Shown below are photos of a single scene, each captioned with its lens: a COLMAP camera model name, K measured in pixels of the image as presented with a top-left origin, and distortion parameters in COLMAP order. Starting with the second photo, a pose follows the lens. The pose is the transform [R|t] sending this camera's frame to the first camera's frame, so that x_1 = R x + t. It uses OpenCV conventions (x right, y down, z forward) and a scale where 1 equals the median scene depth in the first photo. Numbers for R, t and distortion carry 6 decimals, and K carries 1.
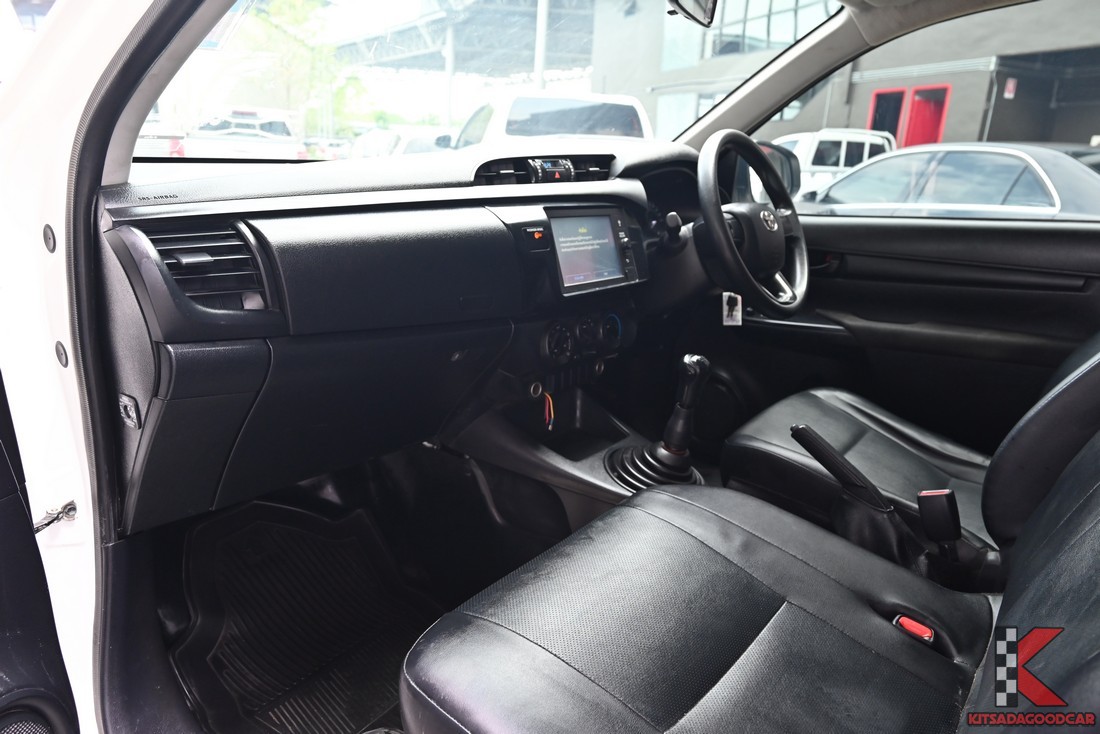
lens RADIAL K [[738.6, 0, 550.2], [0, 738.6, 398.8], [0, 0, 1]] dist [-0.006691, -0.000857]
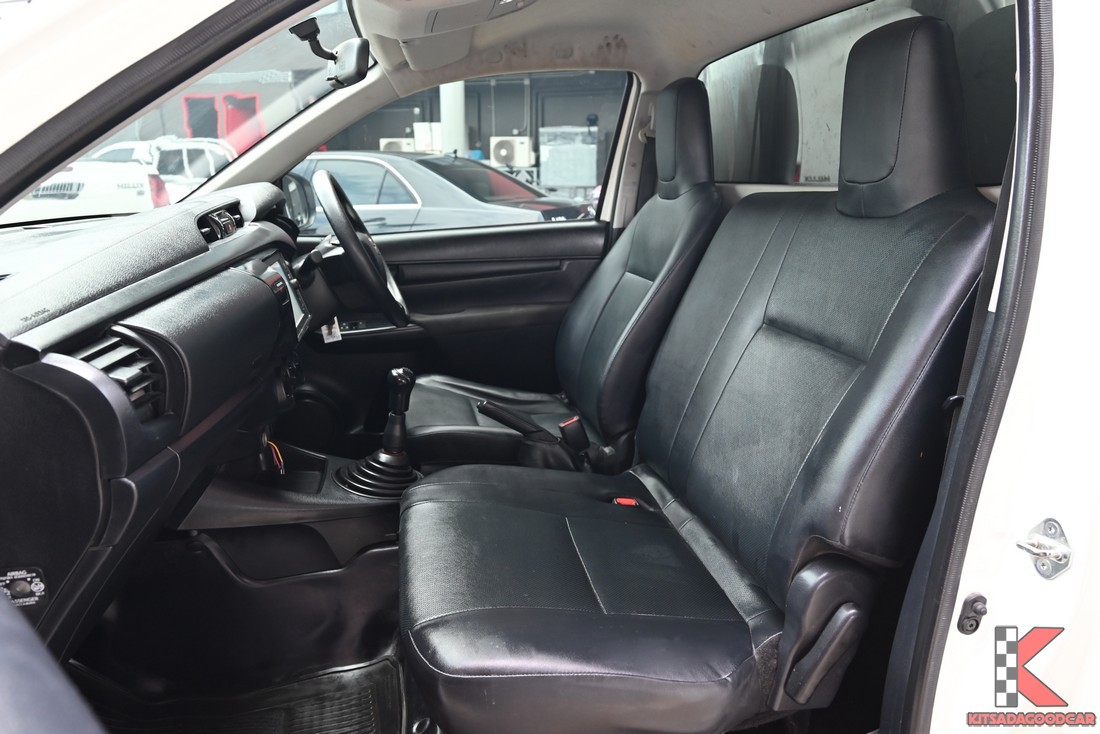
lens RADIAL K [[738.6, 0, 550.2], [0, 738.6, 398.8], [0, 0, 1]] dist [-0.006691, -0.000857]
pose [[0.650365, -0.259450, 0.713940, -0.462726], [0.259942, 0.959135, 0.111761, -0.075212], [-0.713762, 0.112897, 0.691230, 0.024433]]
